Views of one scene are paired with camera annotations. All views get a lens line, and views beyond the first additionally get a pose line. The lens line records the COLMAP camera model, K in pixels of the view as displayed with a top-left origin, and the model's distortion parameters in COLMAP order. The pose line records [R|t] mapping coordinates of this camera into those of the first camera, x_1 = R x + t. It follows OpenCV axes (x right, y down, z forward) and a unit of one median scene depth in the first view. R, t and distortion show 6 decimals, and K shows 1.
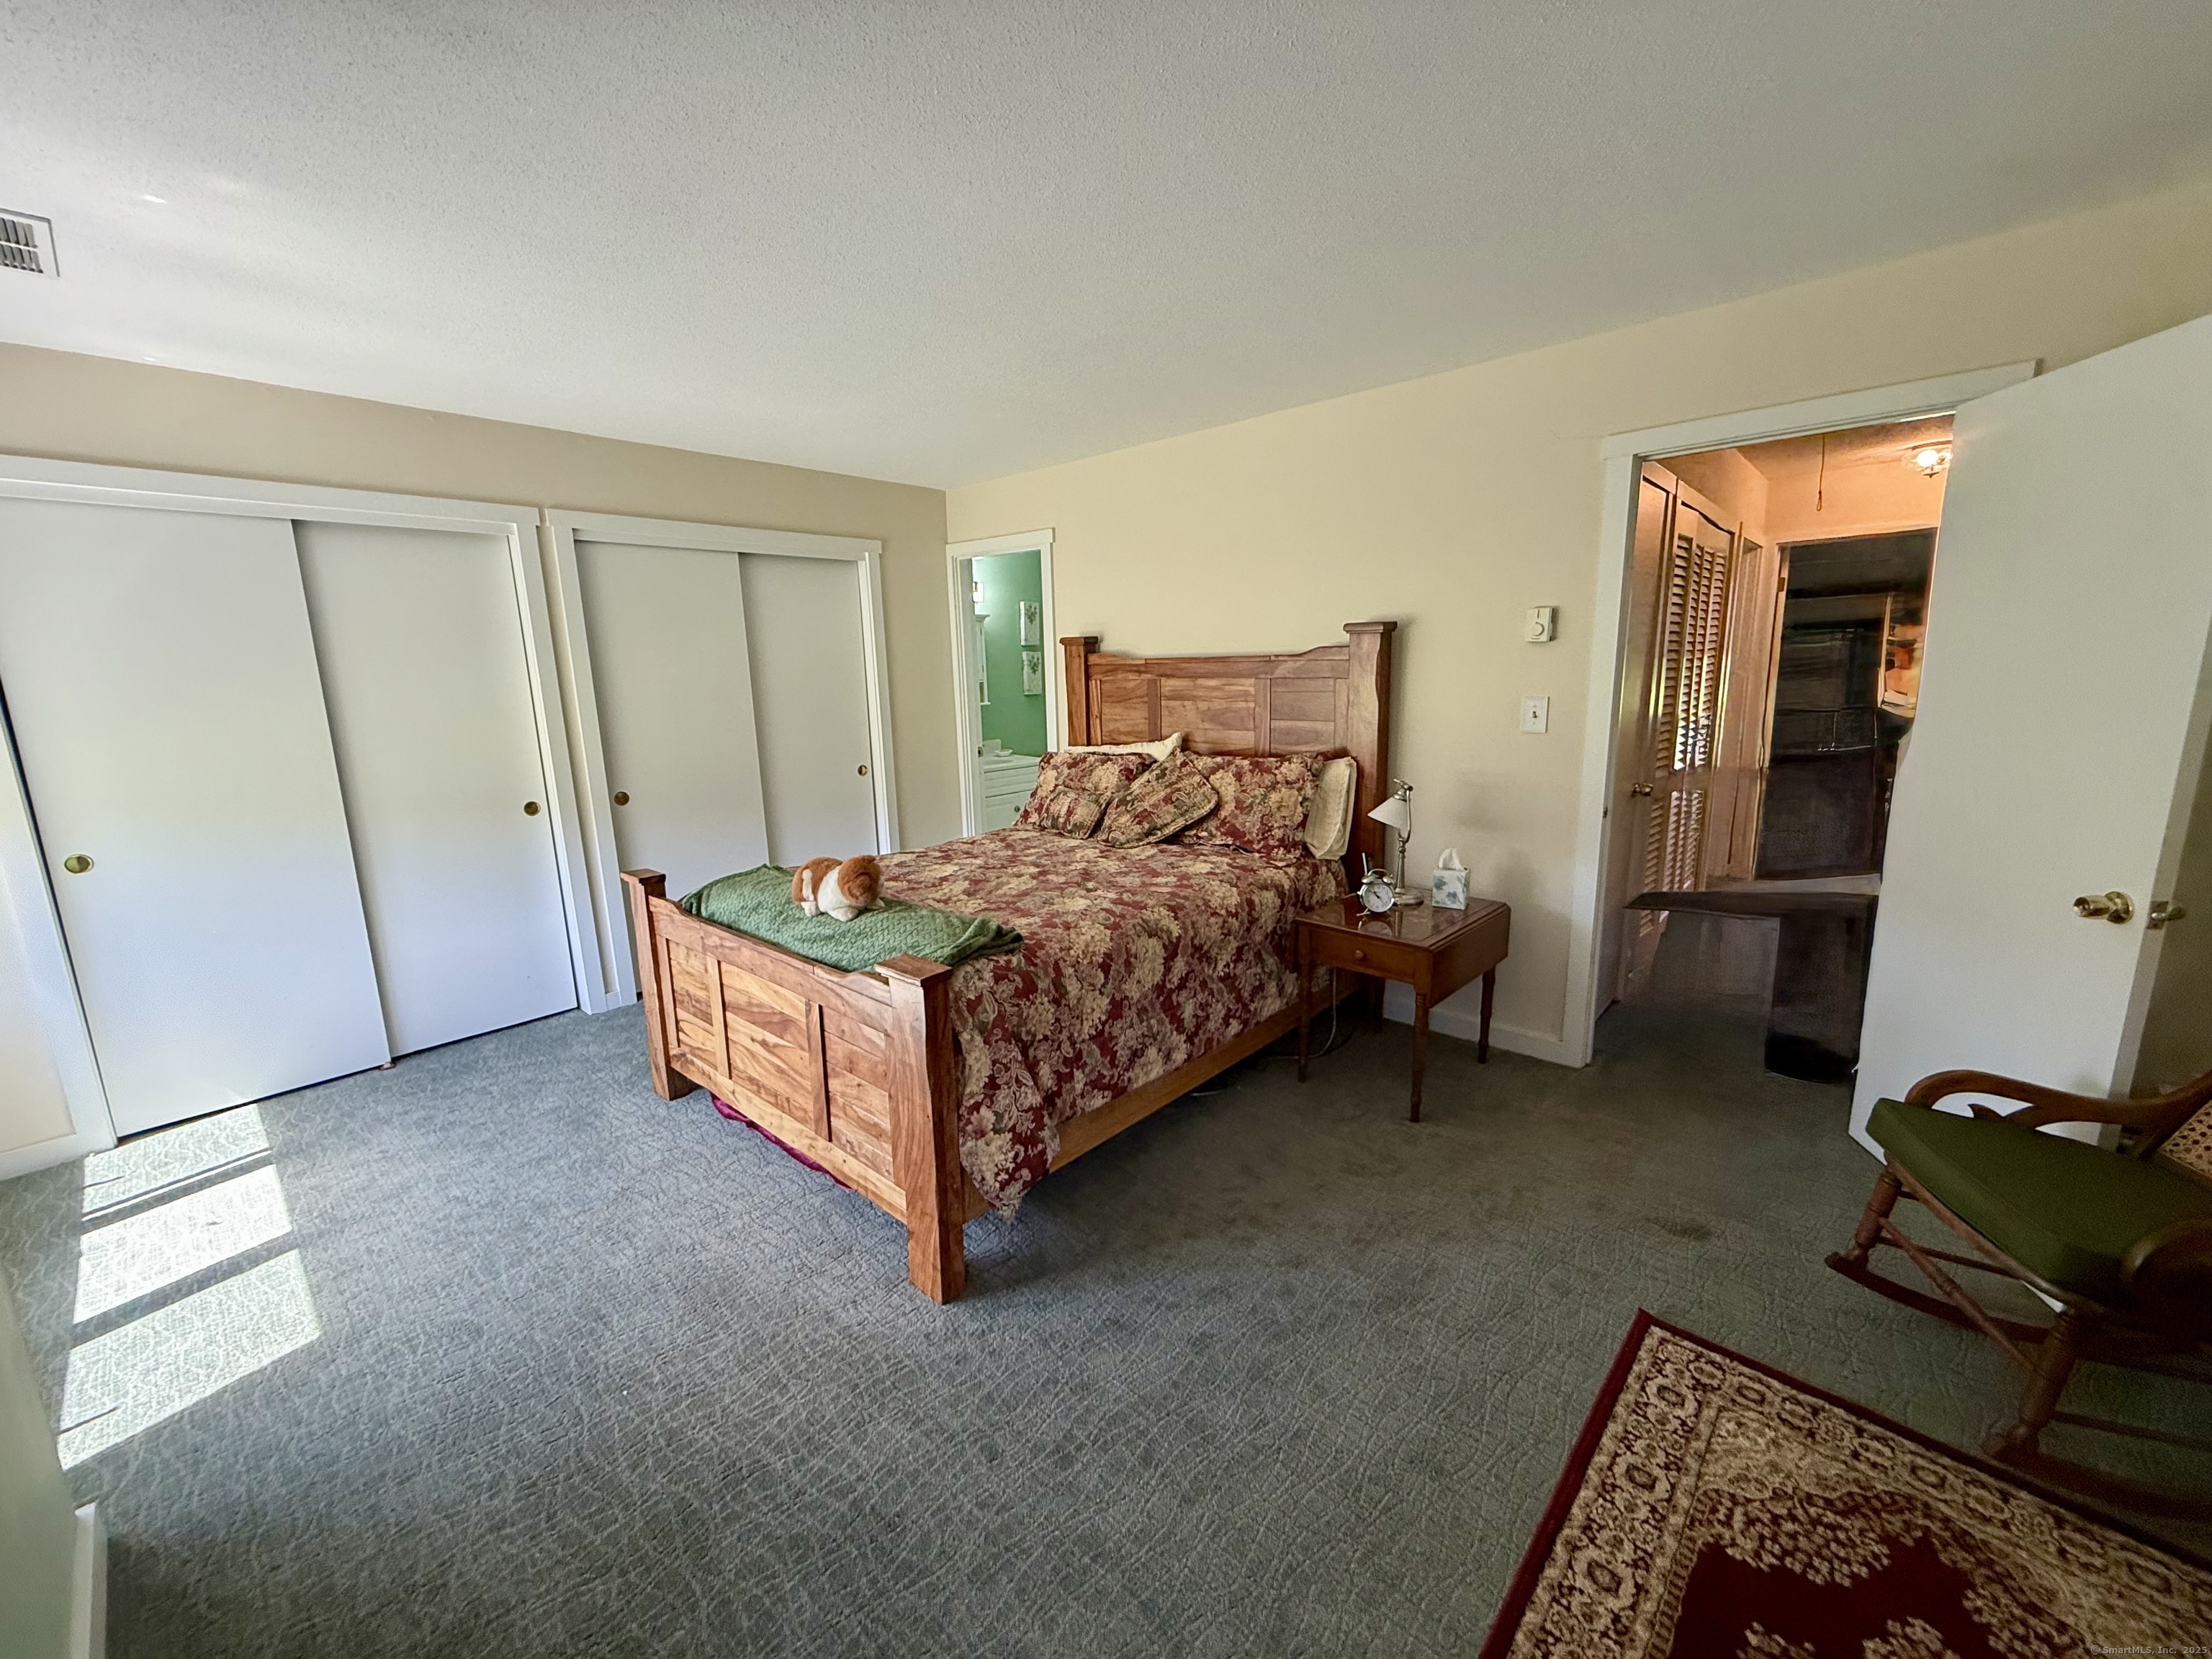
lens RADIAL K [[869.3, 0, 1084.9], [0, 869.3, 828.2], [0, 0, 1]] dist [-0.000190, -0.000363]
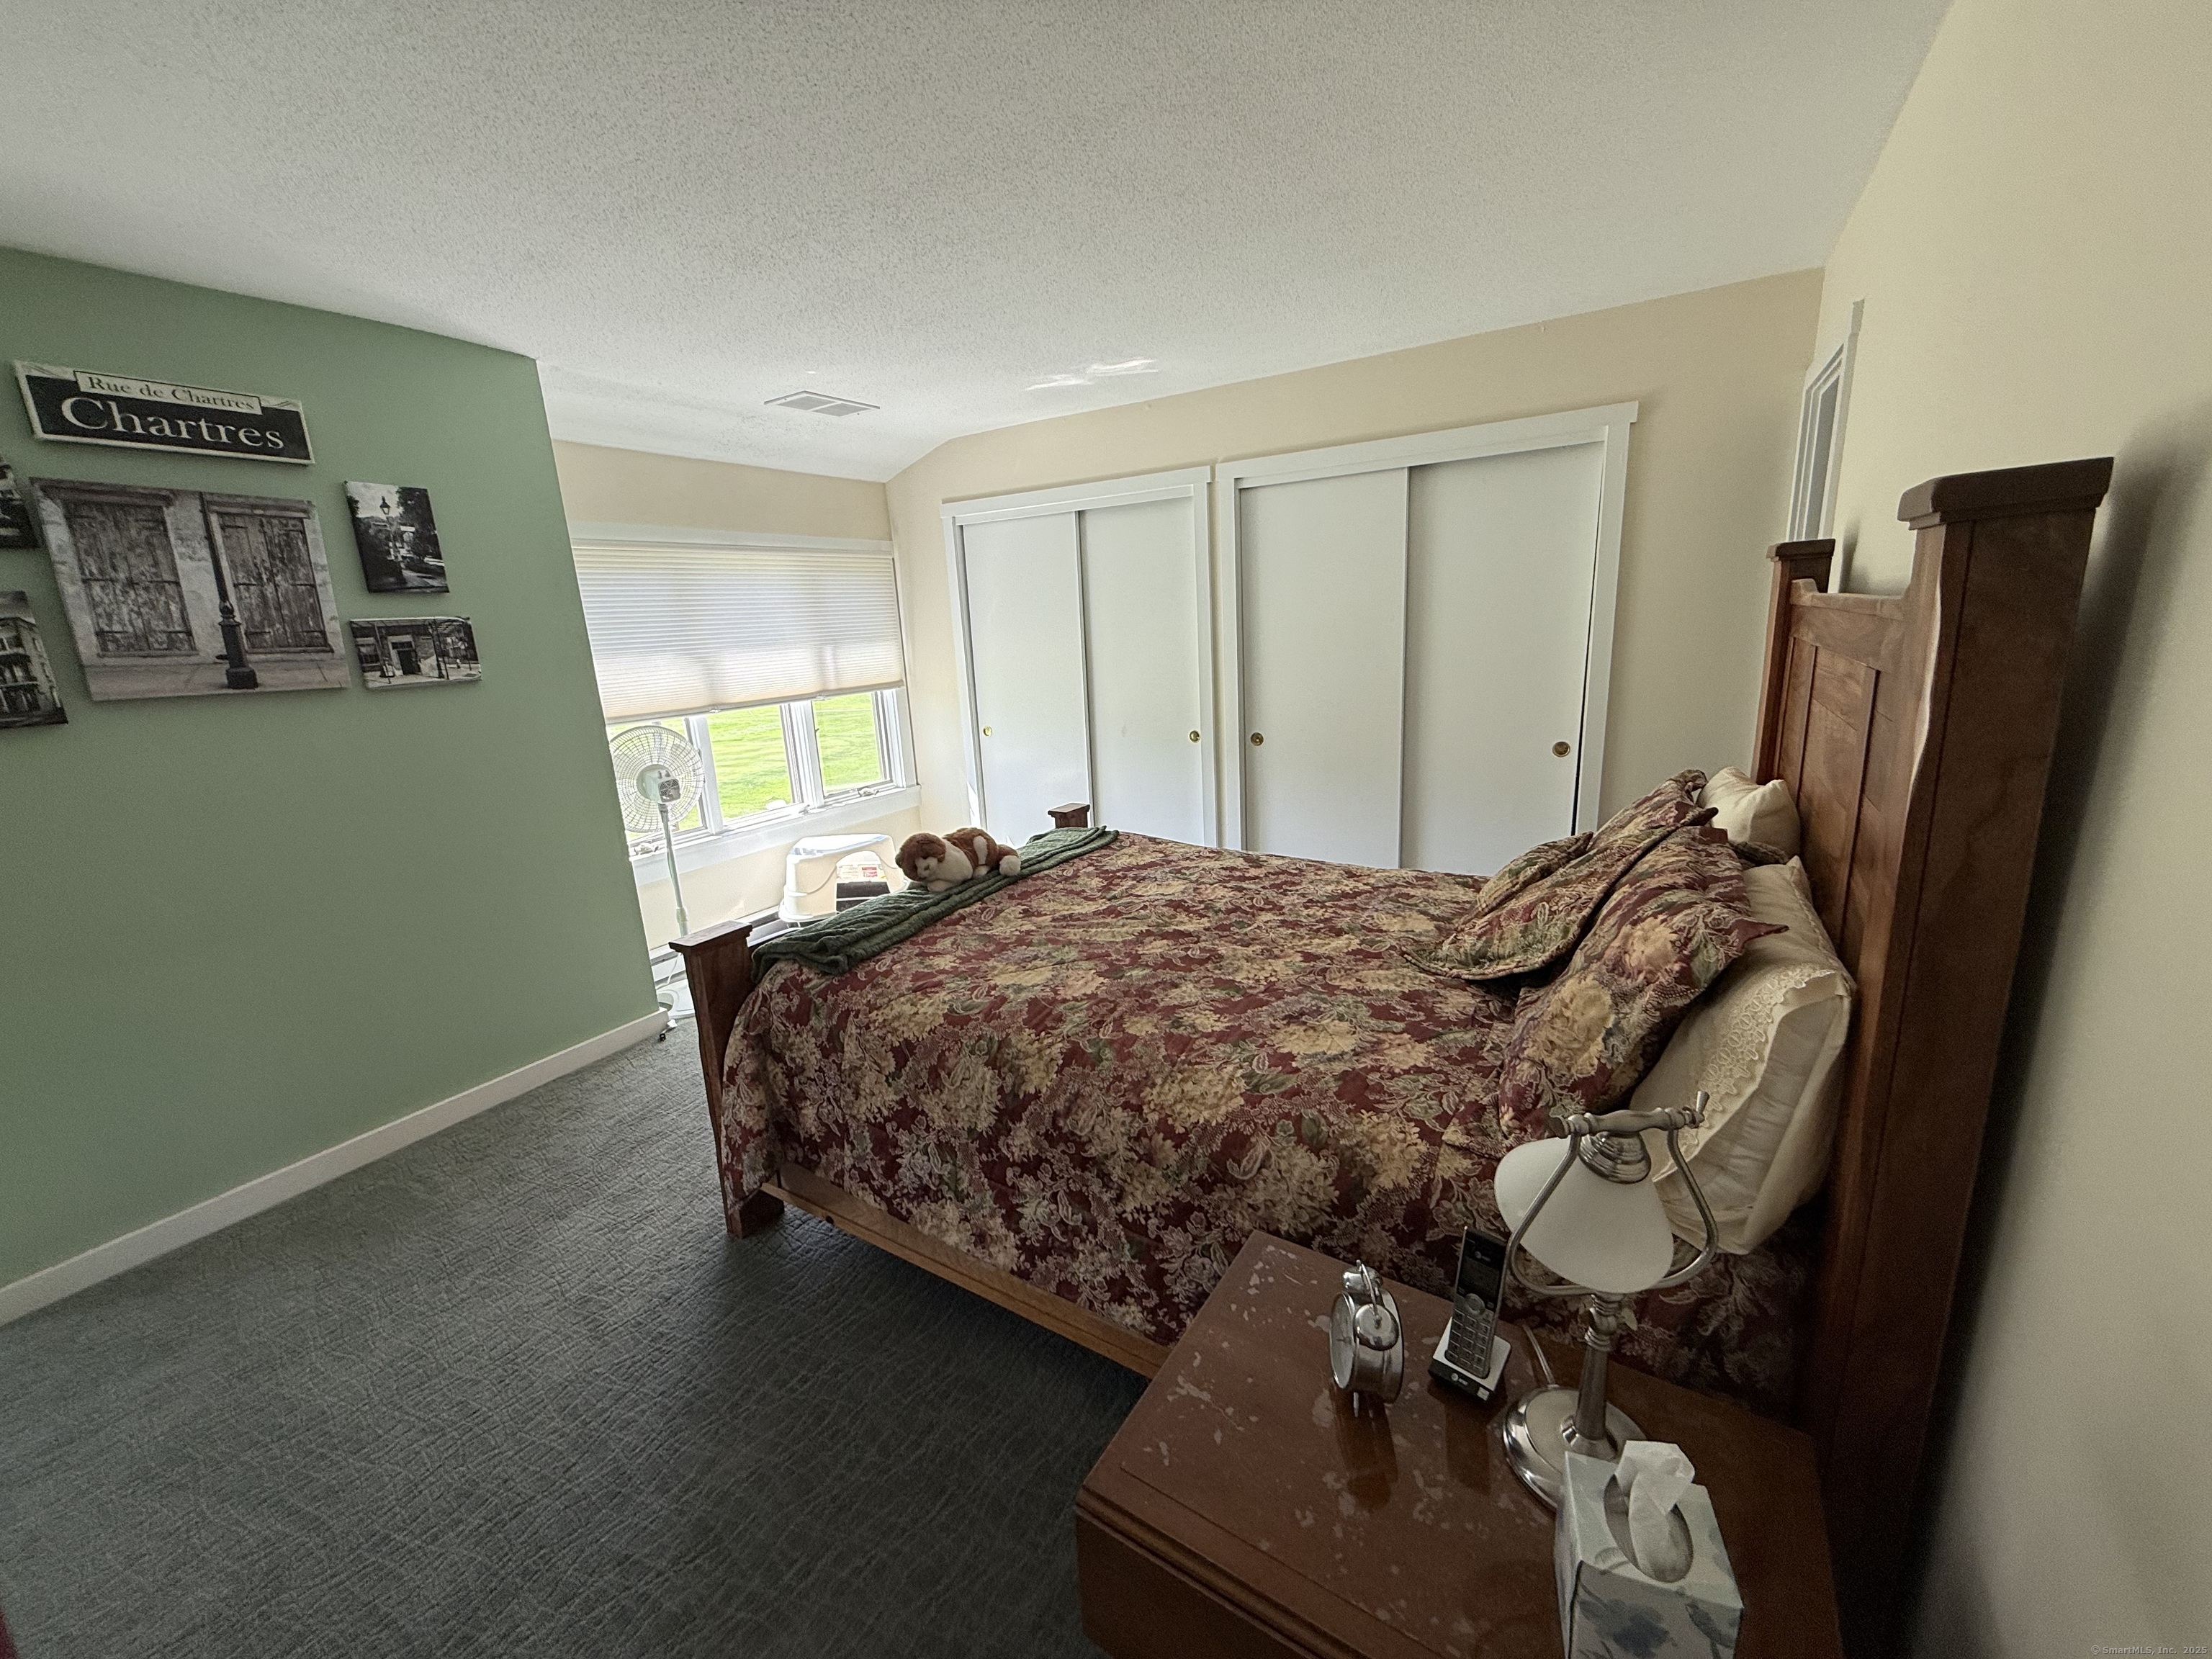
lens RADIAL K [[869.3, 0, 1092.6], [0, 869.3, 823.1], [0, 0, 1]] dist [-0.000190, -0.000363]
pose [[0.198882, 0.242065, -0.949658, 0.689807], [-0.139667, 0.966125, 0.217013, -0.212833], [0.970020, 0.089476, 0.225954, 0.921211]]
